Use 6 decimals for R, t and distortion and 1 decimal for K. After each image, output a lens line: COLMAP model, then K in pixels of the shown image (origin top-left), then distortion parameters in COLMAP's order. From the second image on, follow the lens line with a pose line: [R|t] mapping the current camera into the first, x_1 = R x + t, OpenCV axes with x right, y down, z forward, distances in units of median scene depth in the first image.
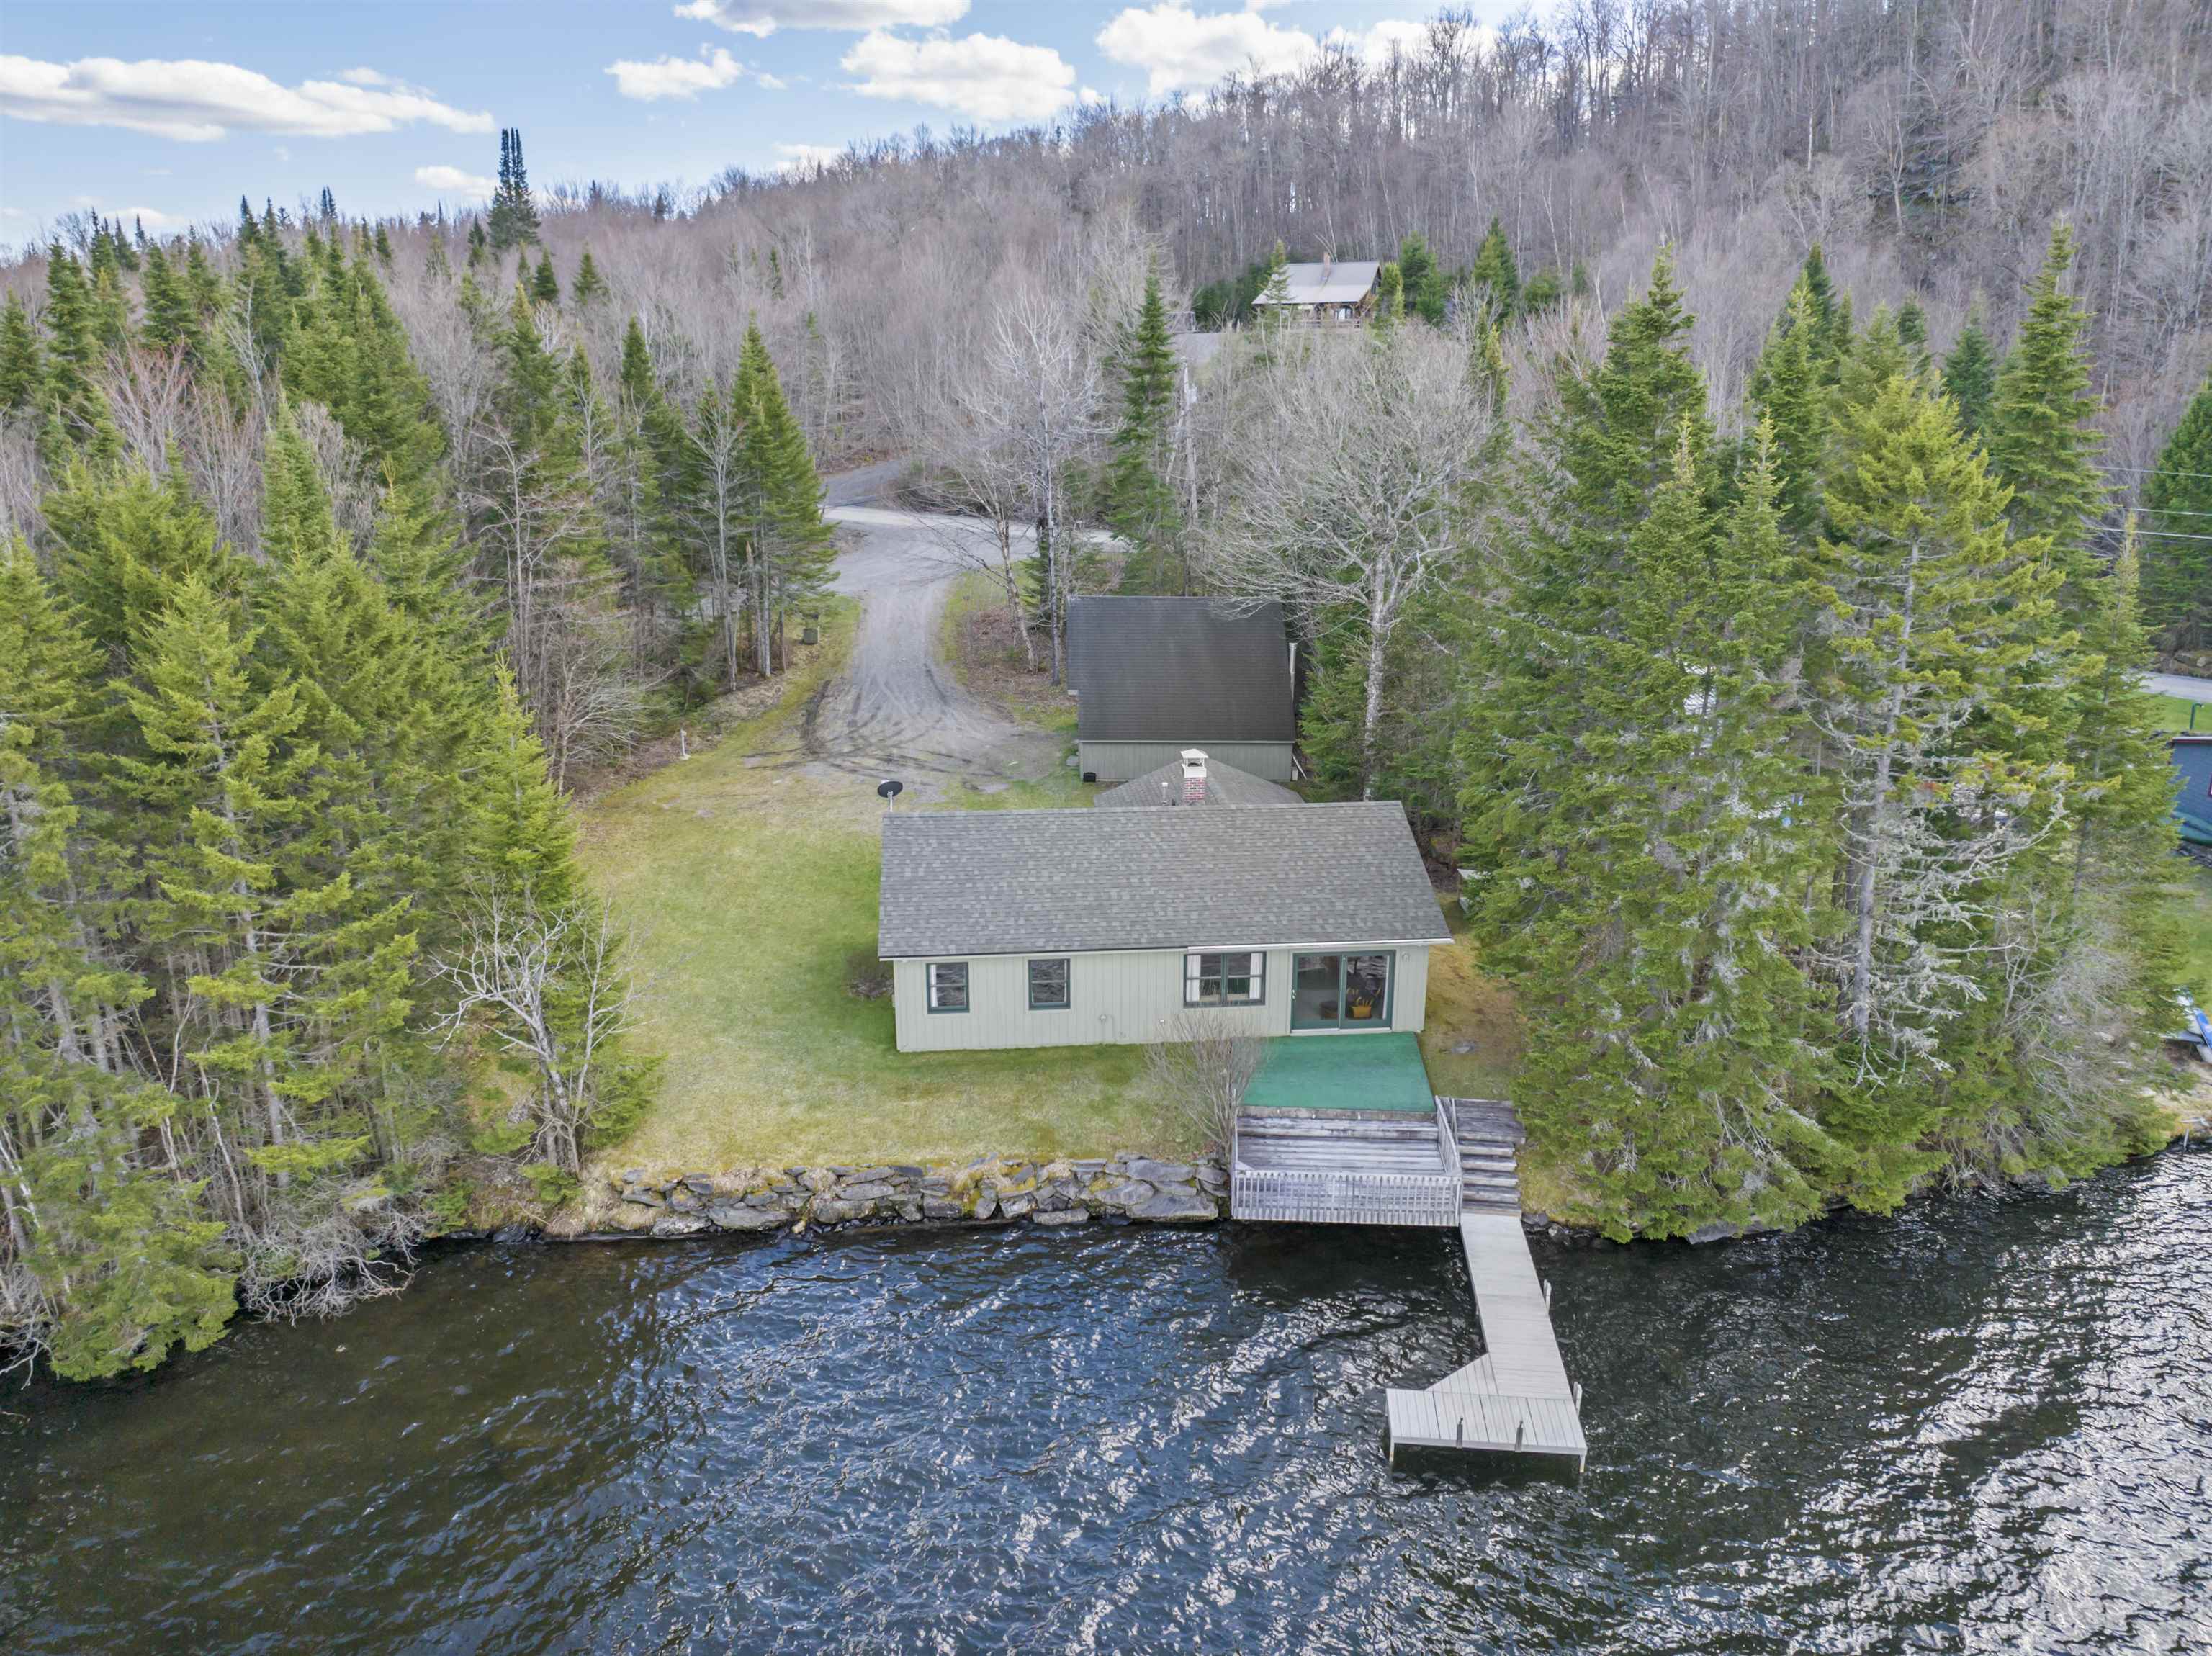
lens RADIAL K [[1555.8, 0, 1106.4], [0, 1555.8, 798.0], [0, 0, 1]] dist [-0.041549, -0.001861]
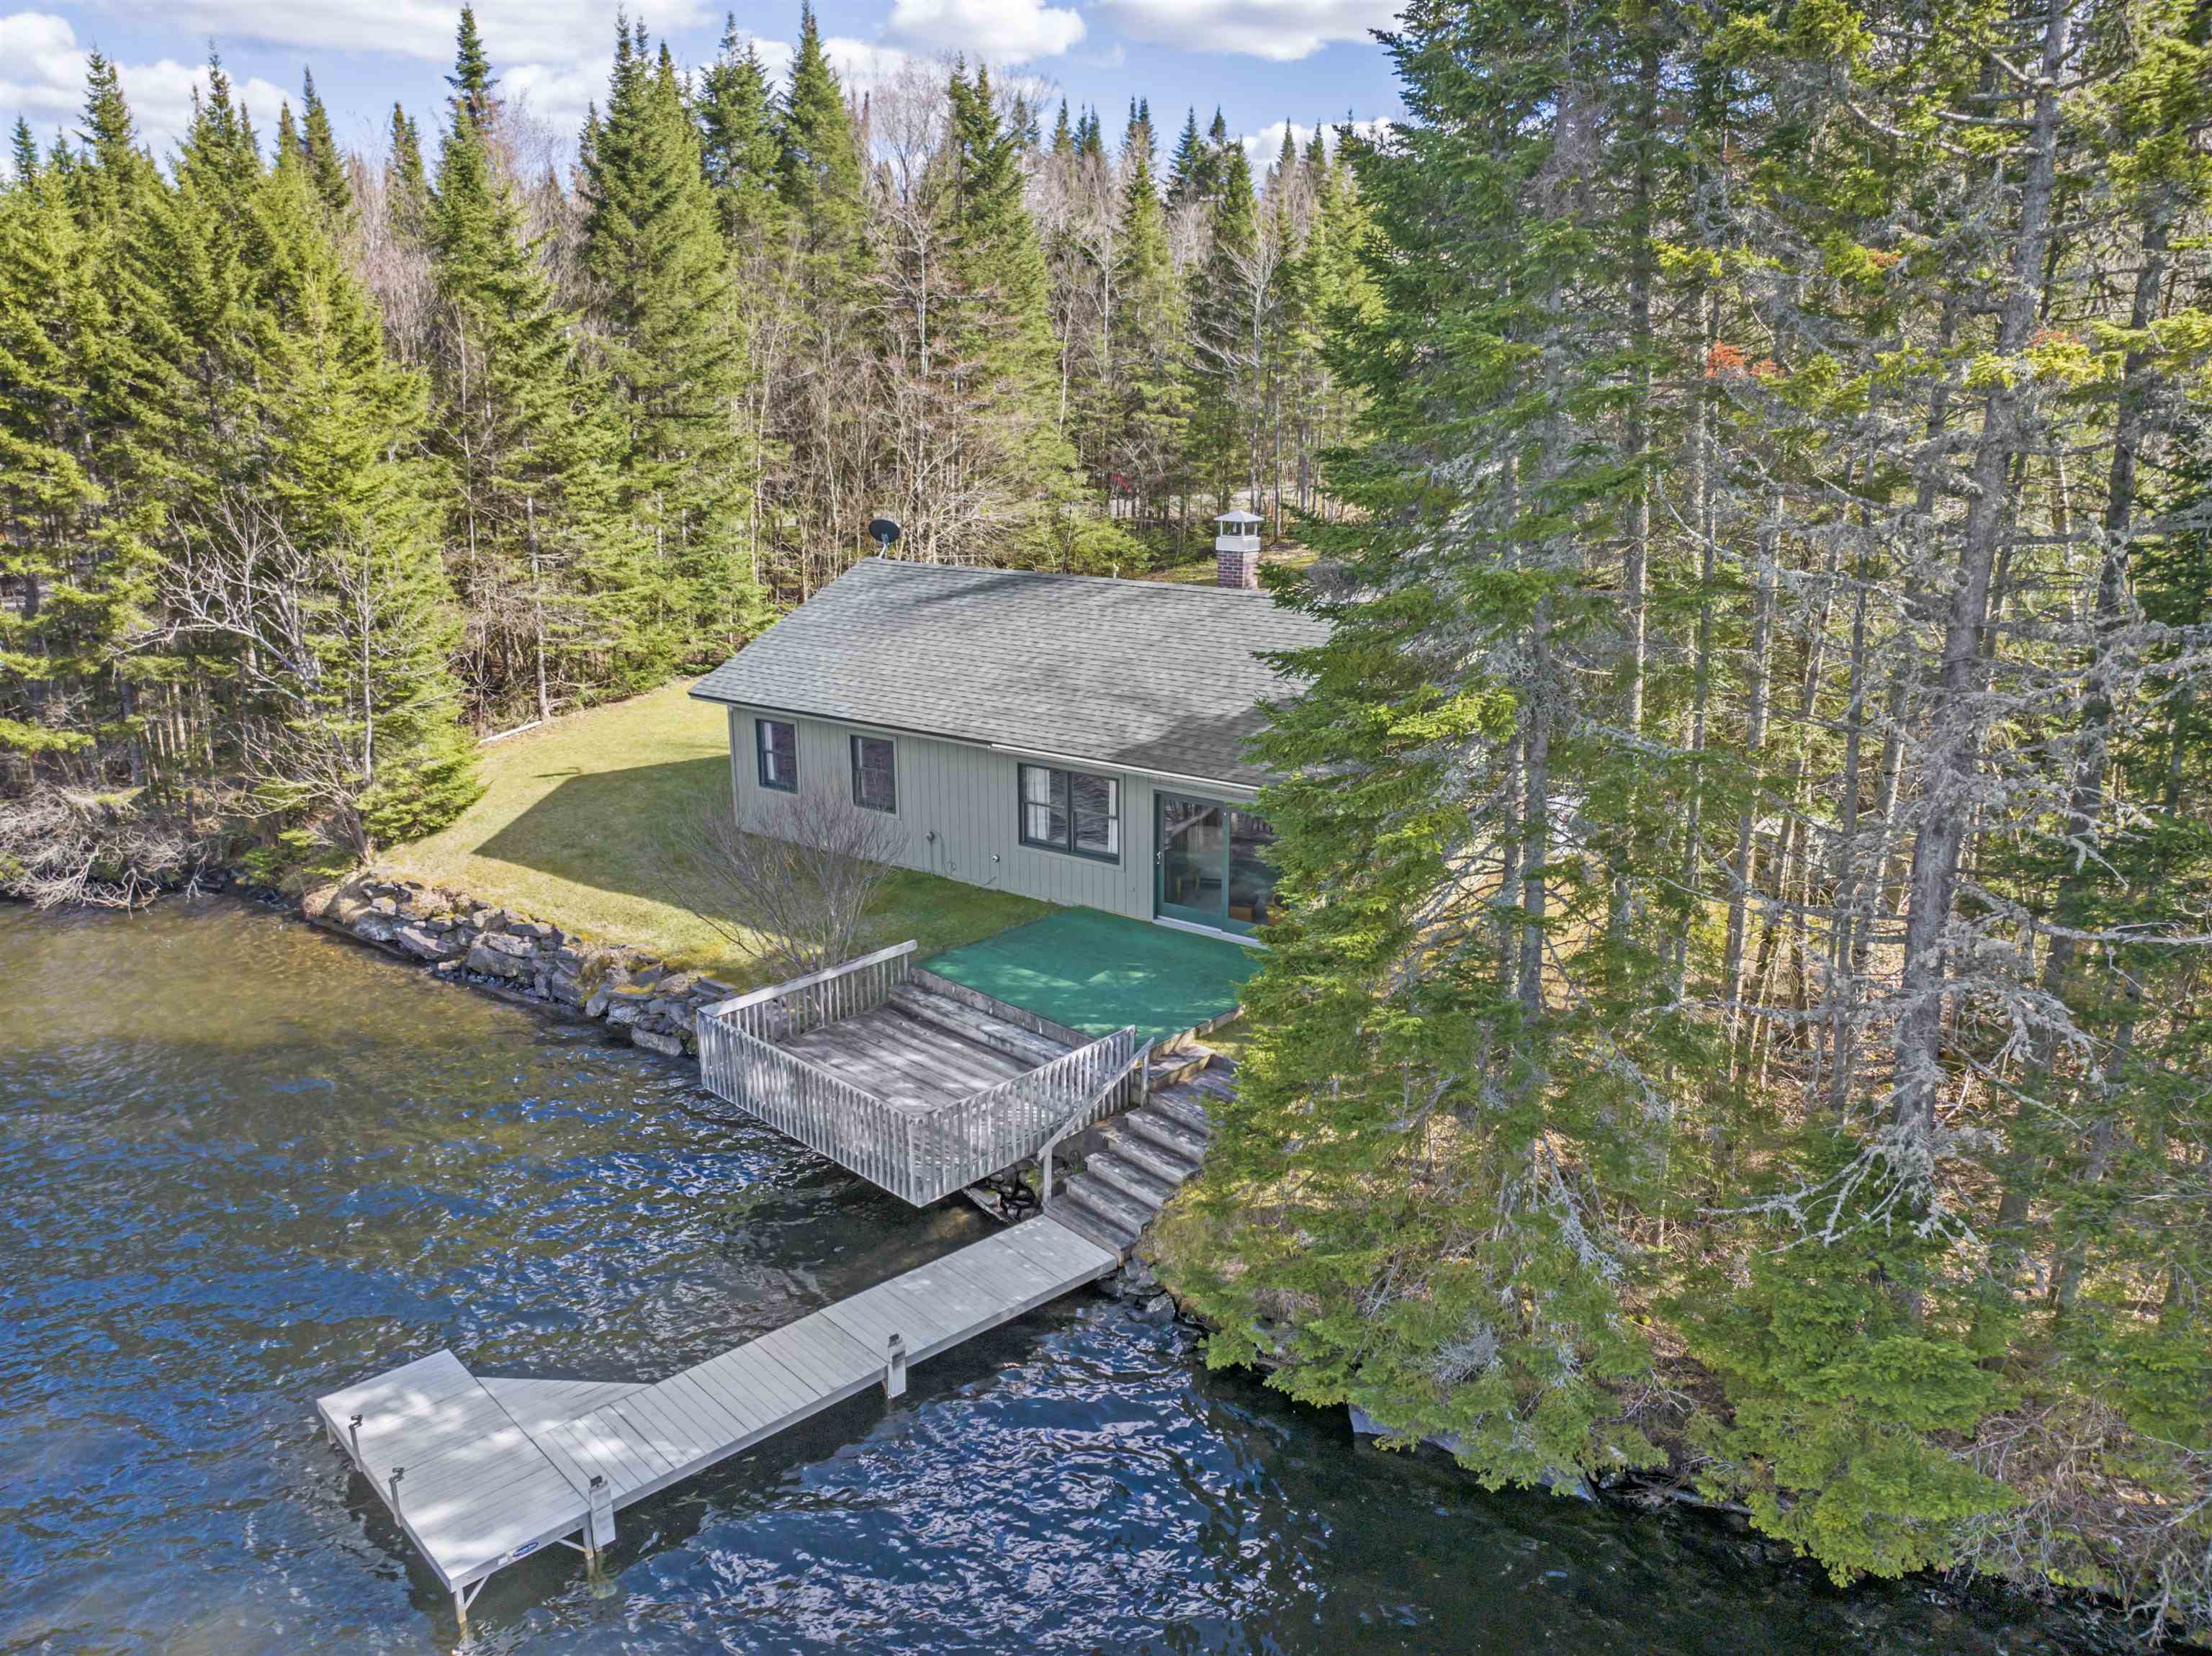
lens RADIAL K [[1551.0, 0, 1113.1], [0, 1551.0, 829.8], [0, 0, 1]] dist [-0.040846, 0.004790]
pose [[0.768428, 0.179046, -0.614378, 0.552244], [-0.176039, 0.982165, 0.066050, 0.085995], [0.615247, 0.057400, 0.786242, 0.549323]]
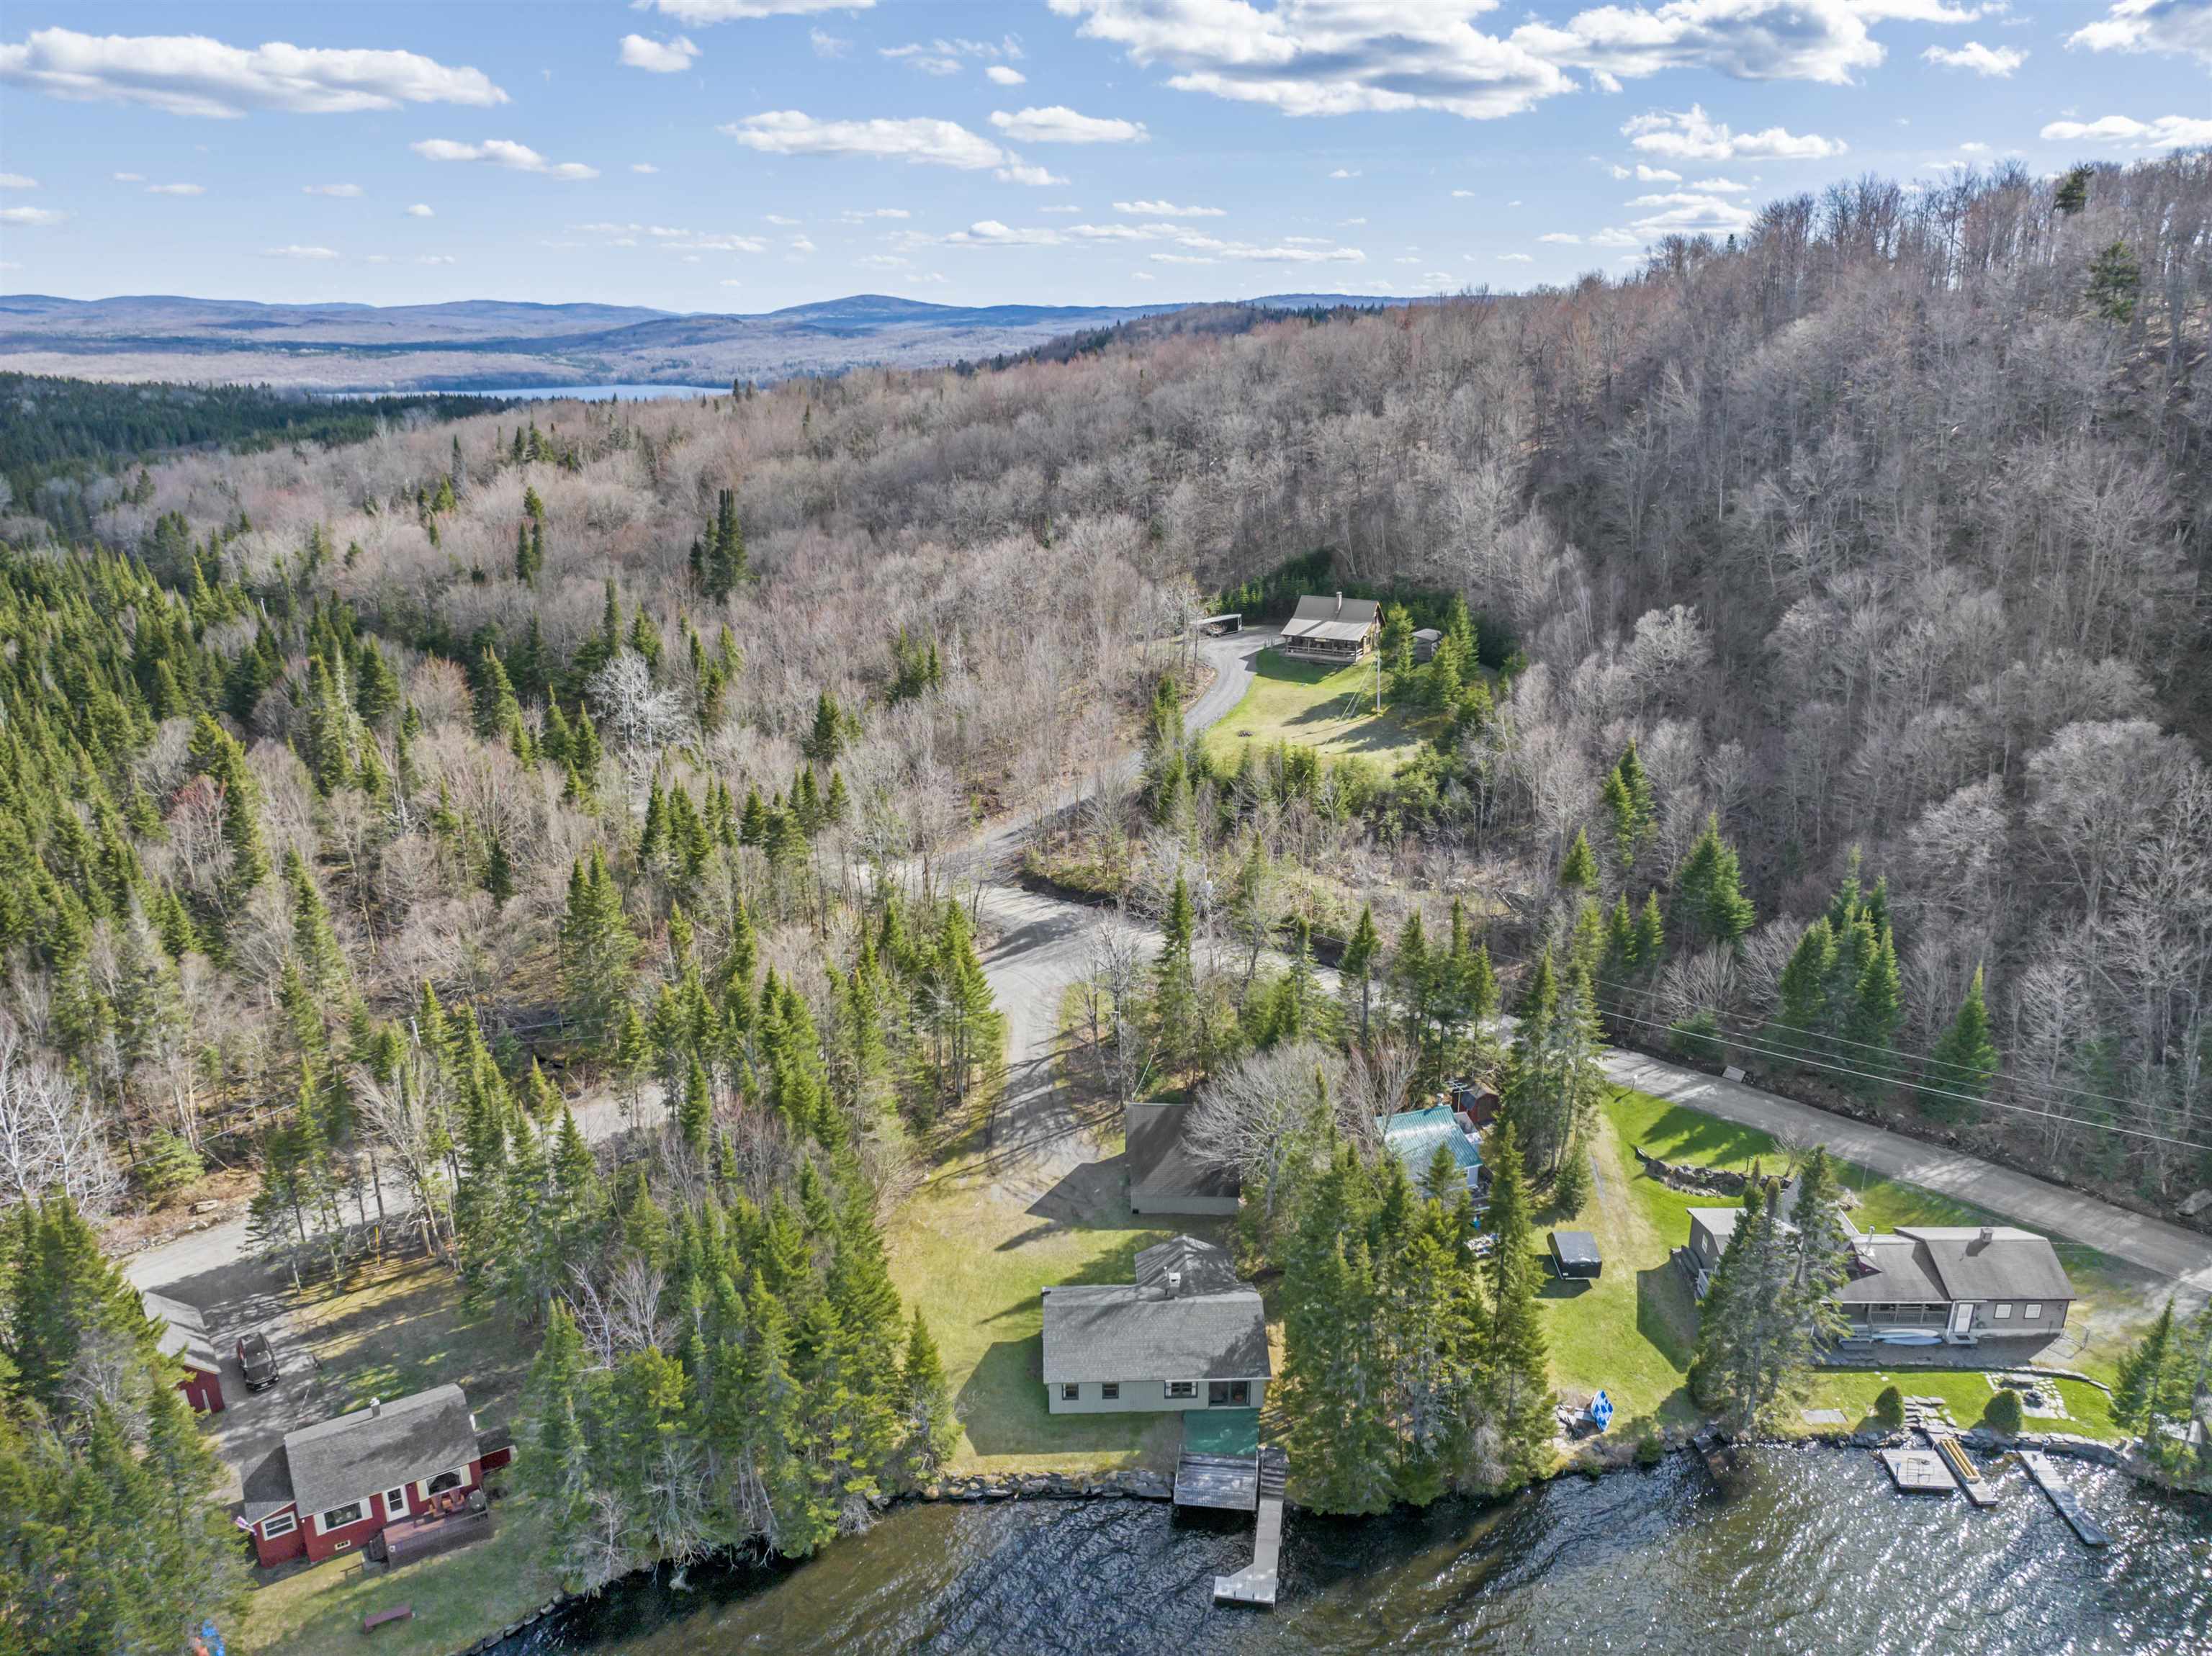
lens RADIAL K [[1551.0, 0, 1113.1], [0, 1551.0, 829.8], [0, 0, 1]] dist [-0.040846, 0.004790]
pose [[0.998729, 0.016883, -0.047490, 0.077857], [-0.014828, 0.998952, 0.043309, -0.984570], [0.048171, -0.042550, 0.997932, -1.597480]]
